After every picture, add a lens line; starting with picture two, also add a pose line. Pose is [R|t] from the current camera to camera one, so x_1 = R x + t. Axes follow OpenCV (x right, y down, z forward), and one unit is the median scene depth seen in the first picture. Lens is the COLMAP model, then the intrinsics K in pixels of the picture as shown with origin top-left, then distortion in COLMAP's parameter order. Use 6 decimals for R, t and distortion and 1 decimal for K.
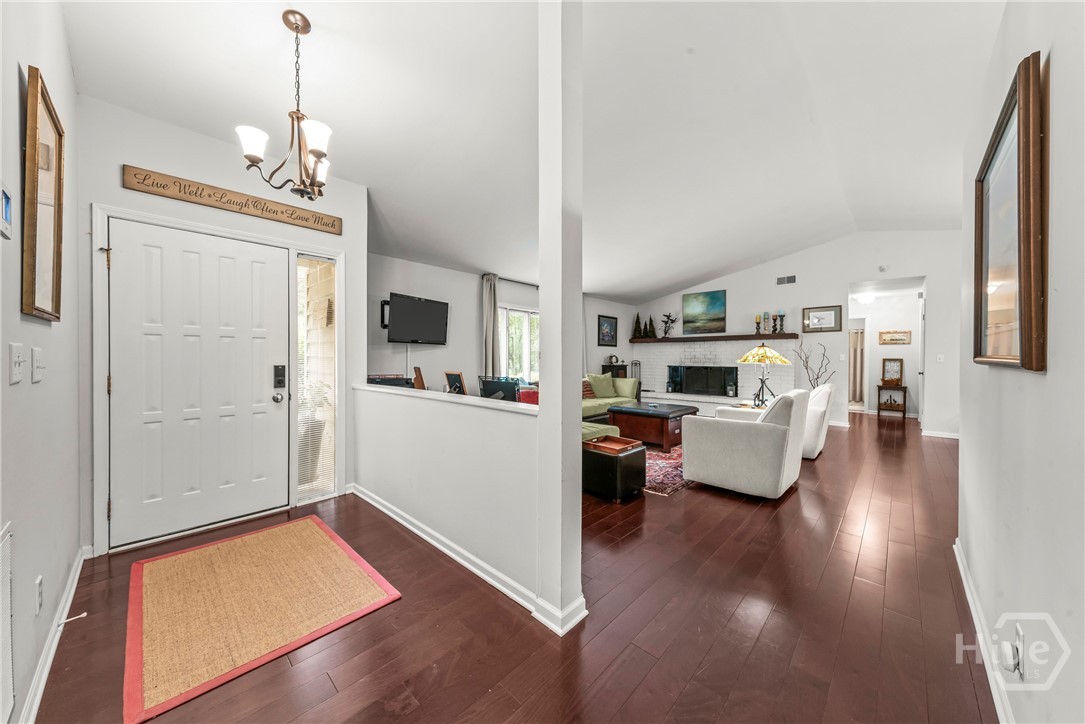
lens RADIAL K [[385.3, 0, 541.8], [0, 385.3, 366.7], [0, 0, 1]] dist [0.002148, -0.000008]
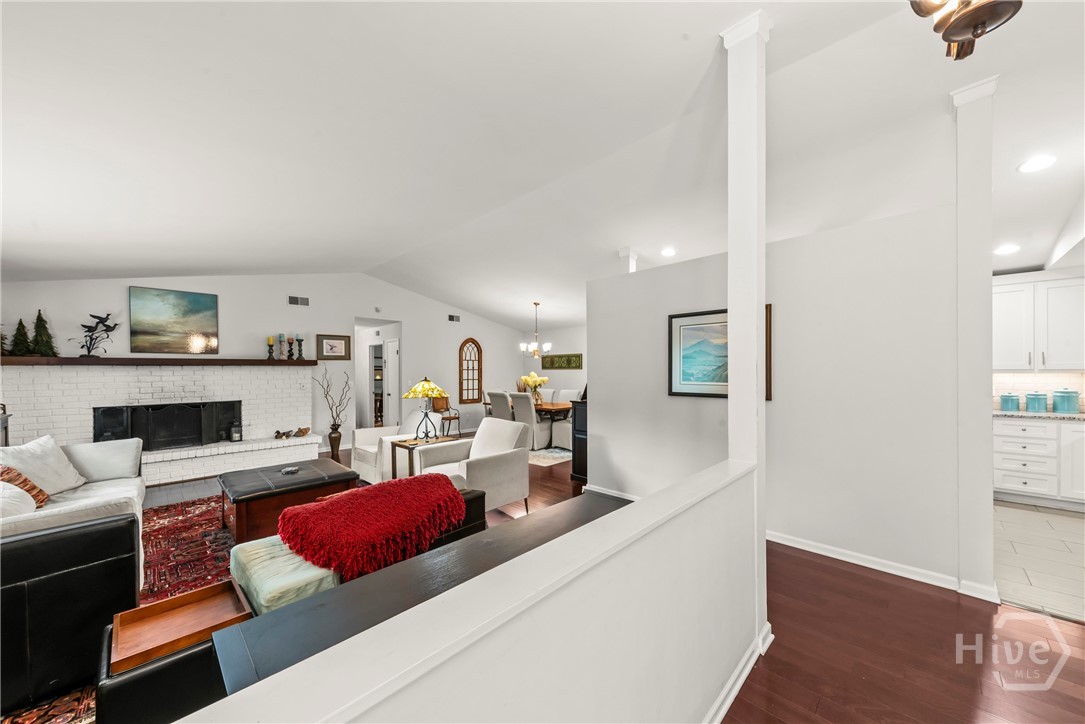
lens RADIAL K [[373.8, 0, 543.5], [0, 373.8, 376.9], [0, 0, 1]] dist [0.001312, 0.000054]
pose [[0.001074, -0.011636, 0.999932, -0.234780], [0.037919, 0.999214, 0.011586, -0.032591], [-0.999280, 0.037904, 0.001514, 0.407772]]
